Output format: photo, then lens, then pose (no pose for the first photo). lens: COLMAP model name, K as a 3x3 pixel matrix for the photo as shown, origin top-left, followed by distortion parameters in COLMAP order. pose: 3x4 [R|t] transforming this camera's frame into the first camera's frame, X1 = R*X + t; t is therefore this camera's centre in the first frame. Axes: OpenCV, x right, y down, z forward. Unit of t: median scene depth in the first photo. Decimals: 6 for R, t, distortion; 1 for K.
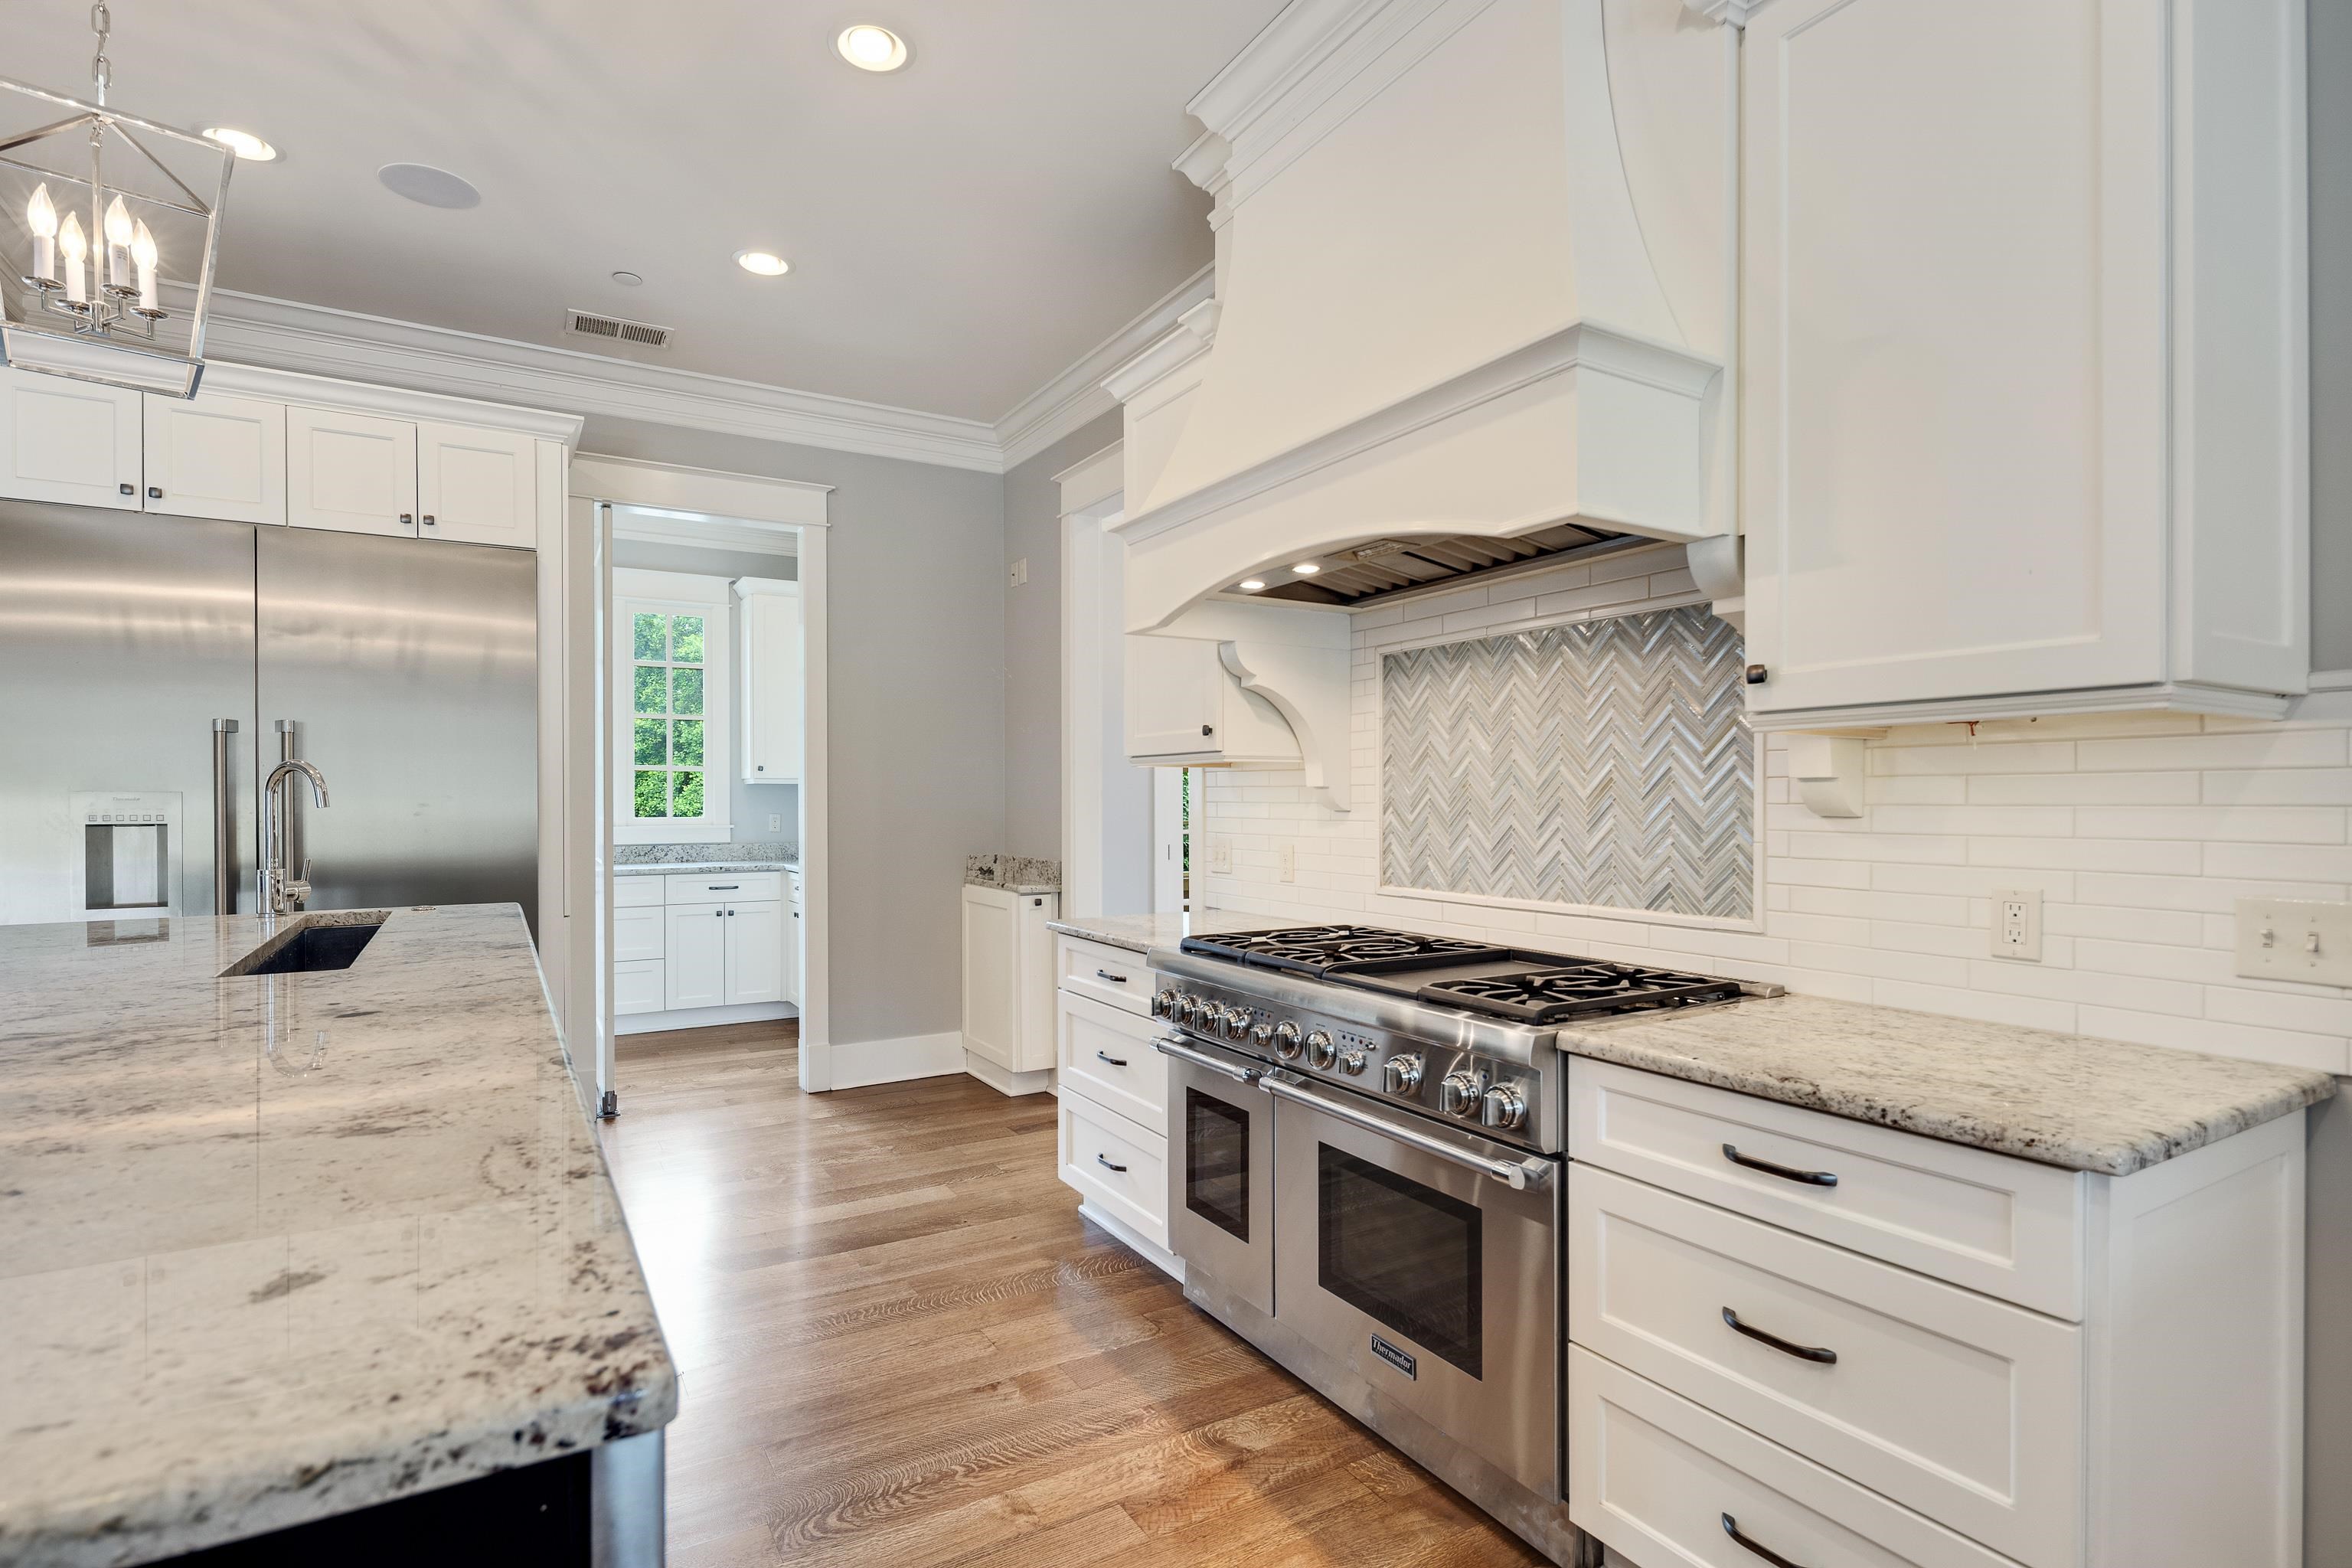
lens RADIAL K [[1138.6, 0, 1163.5], [0, 1138.6, 802.9], [0, 0, 1]] dist [0.004024, -0.004235]
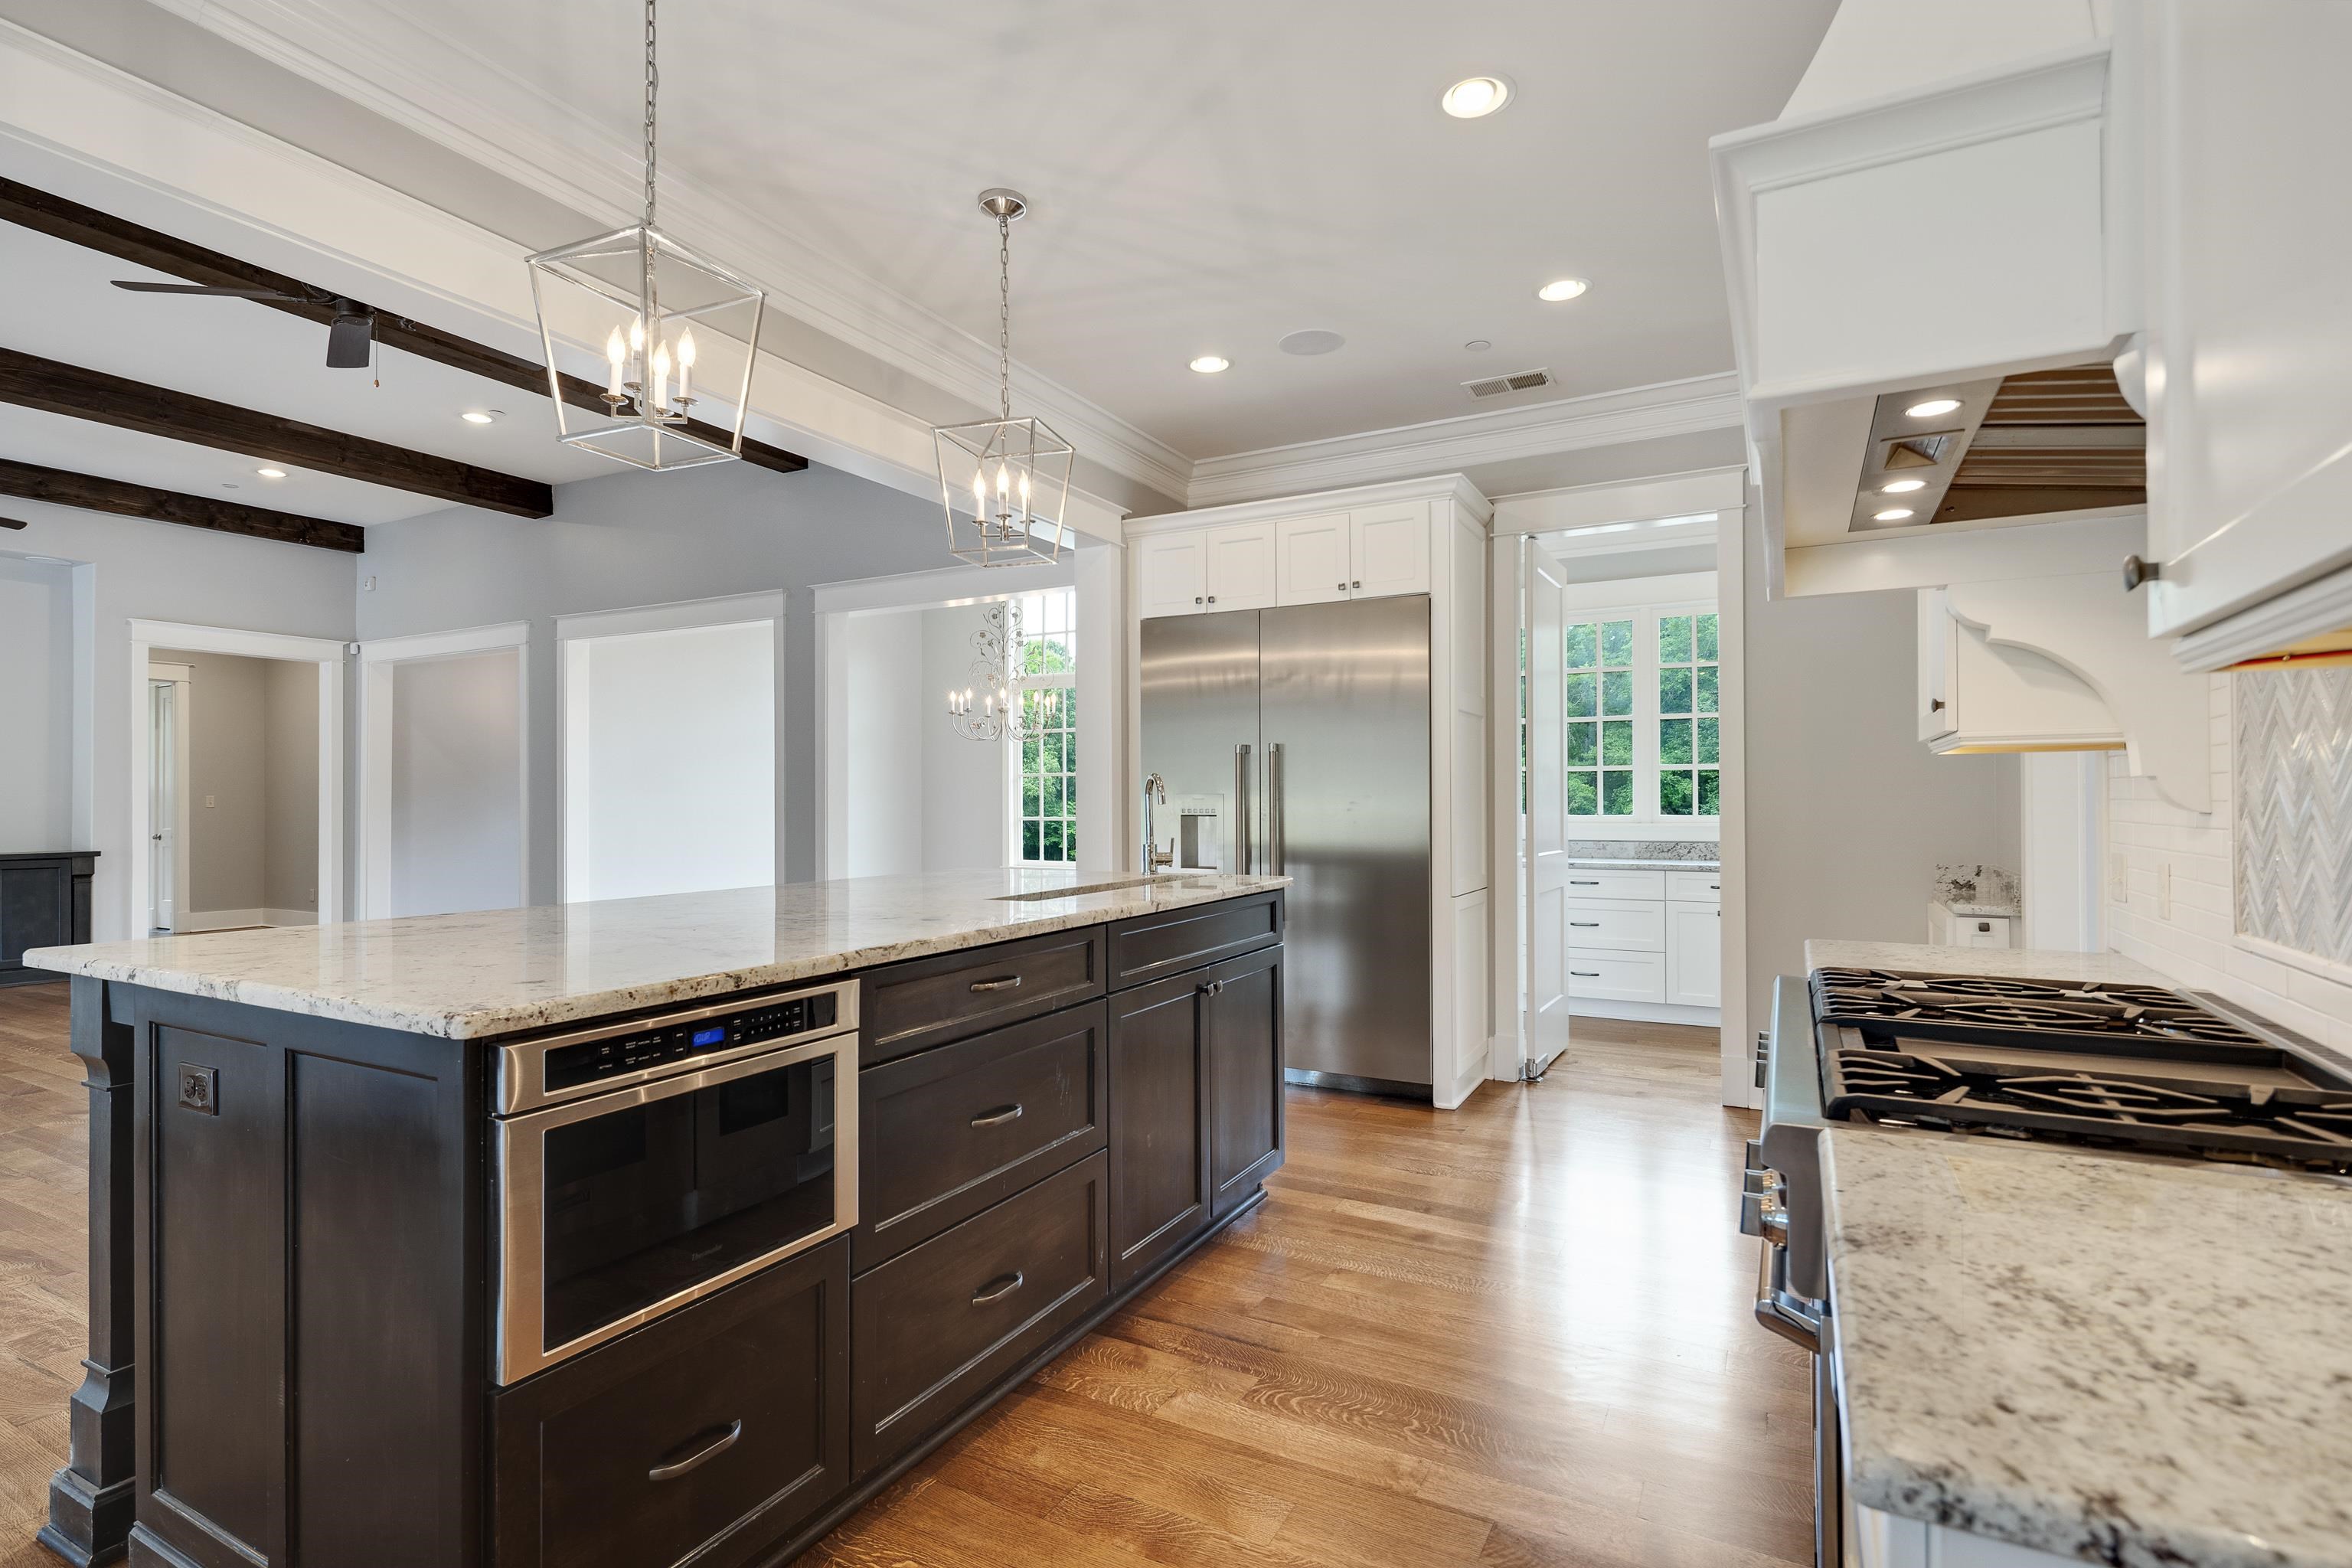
lens RADIAL K [[1138.6, 0, 1155.4], [0, 1138.6, 789.6], [0, 0, 1]] dist [0.004024, -0.004235]
pose [[0.508366, -0.009505, -0.861089, 0.406473], [0.001617, 0.999948, -0.010084, -0.000904], [0.861140, 0.003734, 0.508355, 0.158185]]
